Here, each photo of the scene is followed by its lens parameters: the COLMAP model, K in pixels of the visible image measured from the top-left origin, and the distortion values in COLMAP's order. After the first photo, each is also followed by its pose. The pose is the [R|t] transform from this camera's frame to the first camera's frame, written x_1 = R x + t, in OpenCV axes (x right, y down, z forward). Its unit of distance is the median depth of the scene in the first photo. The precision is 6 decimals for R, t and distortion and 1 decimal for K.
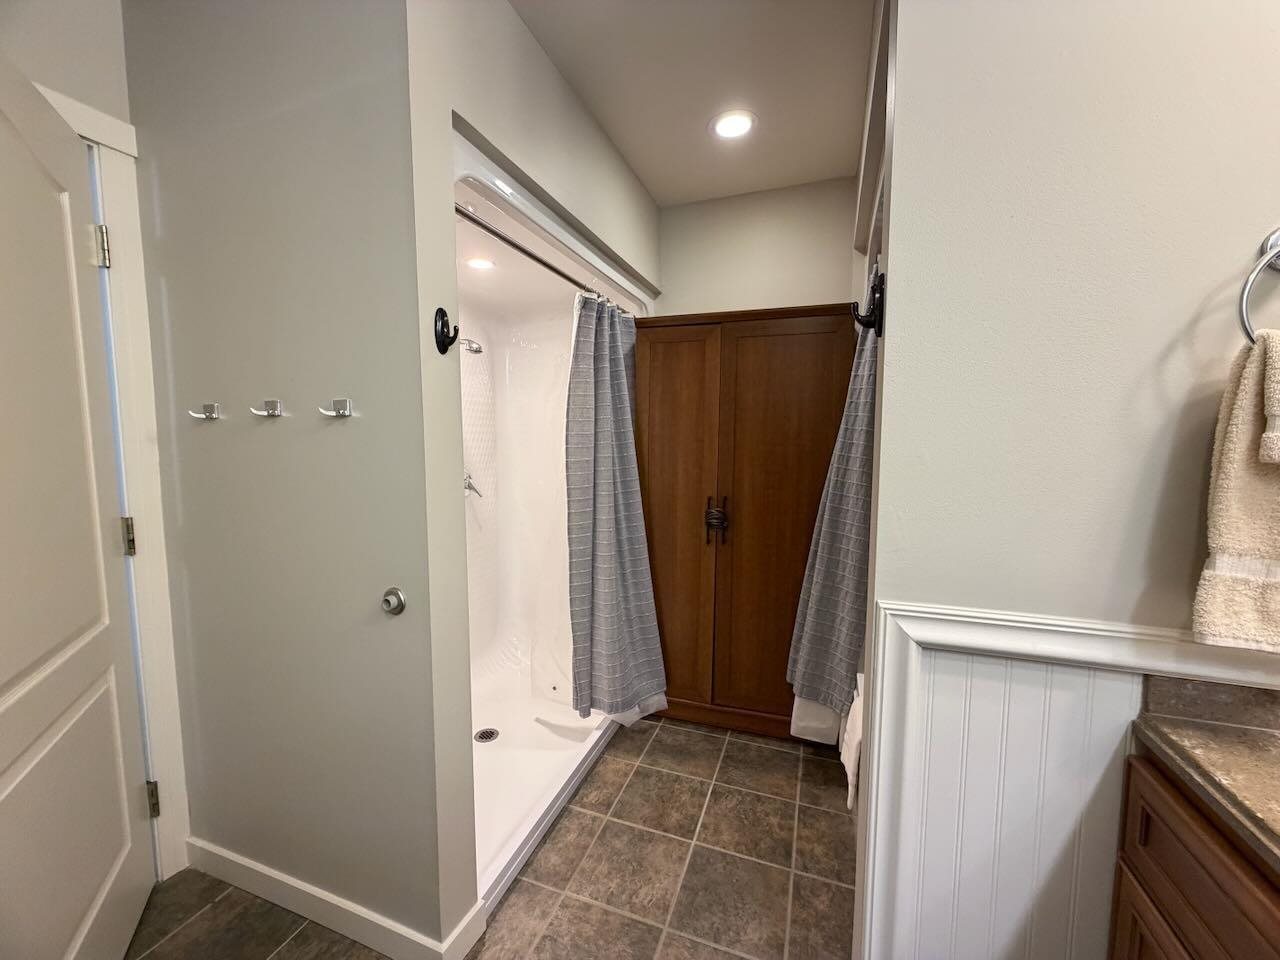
lens RADIAL K [[508.0, 0, 635.2], [0, 508.0, 480.3], [0, 0, 1]] dist [-0.001507, -0.000018]
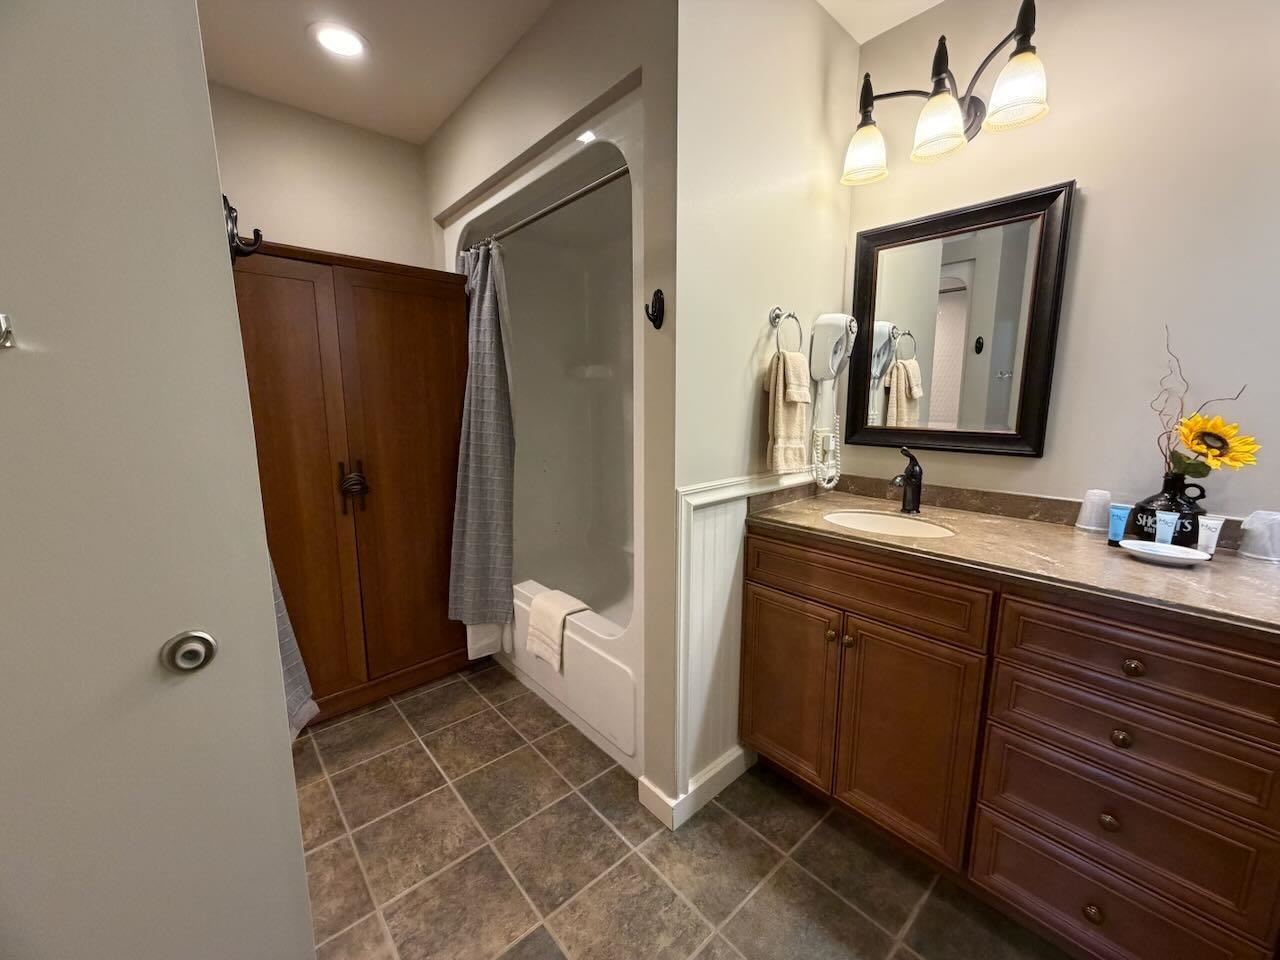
lens RADIAL K [[509.7, 0, 635.9], [0, 509.7, 480.1], [0, 0, 1]] dist [-0.000548, 0.000062]
pose [[0.474362, -0.143792, 0.868507, -0.543524], [0.079717, 0.989533, 0.120289, -0.004495], [-0.876713, 0.012174, 0.480859, 0.150678]]
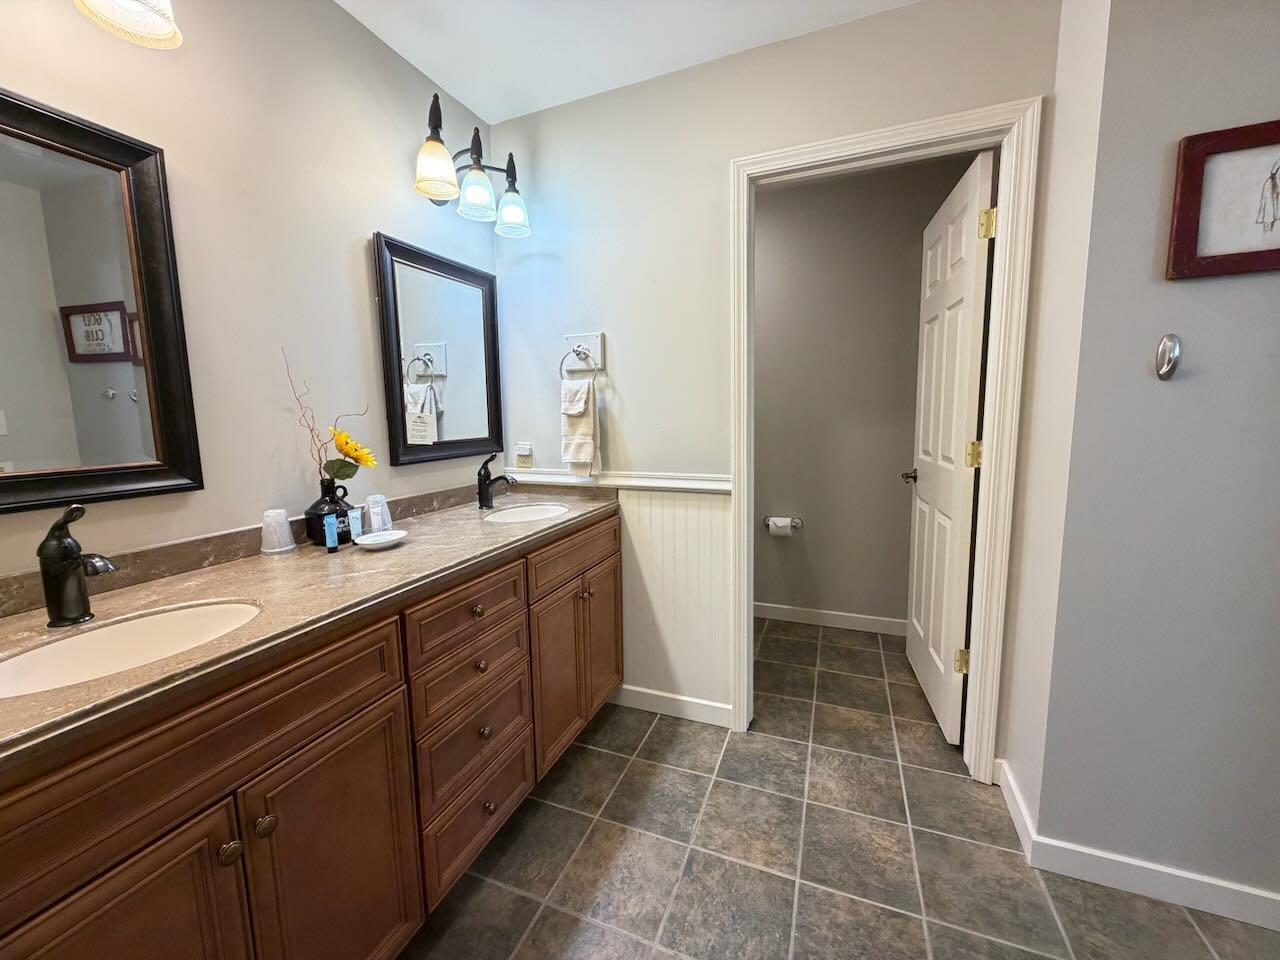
lens RADIAL K [[509.7, 0, 635.9], [0, 509.7, 480.1], [0, 0, 1]] dist [-0.000548, 0.000062]
pose [[-0.999524, 0.016312, 0.026174, -0.039580], [0.021536, 0.976651, 0.213749, -0.034546], [-0.022076, 0.214211, -0.976538, 0.669958]]
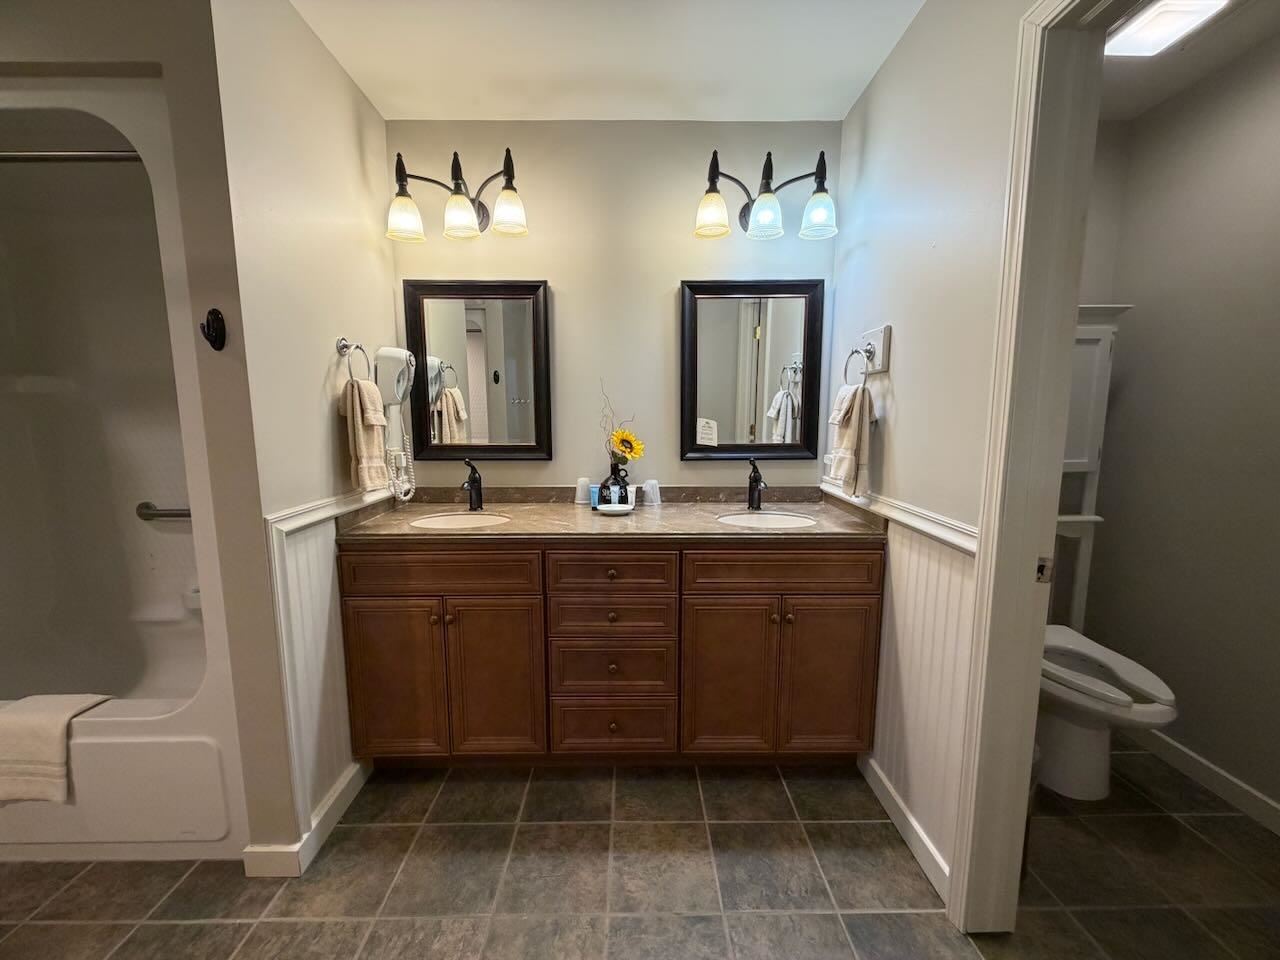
lens RADIAL K [[509.7, 0, 635.9], [0, 509.7, 480.1], [0, 0, 1]] dist [-0.000548, 0.000062]
pose [[-0.360318, -0.119691, 0.925119, -0.747762], [0.082881, 0.983704, 0.159552, -0.022904], [-0.929140, 0.134164, -0.344526, 0.220430]]
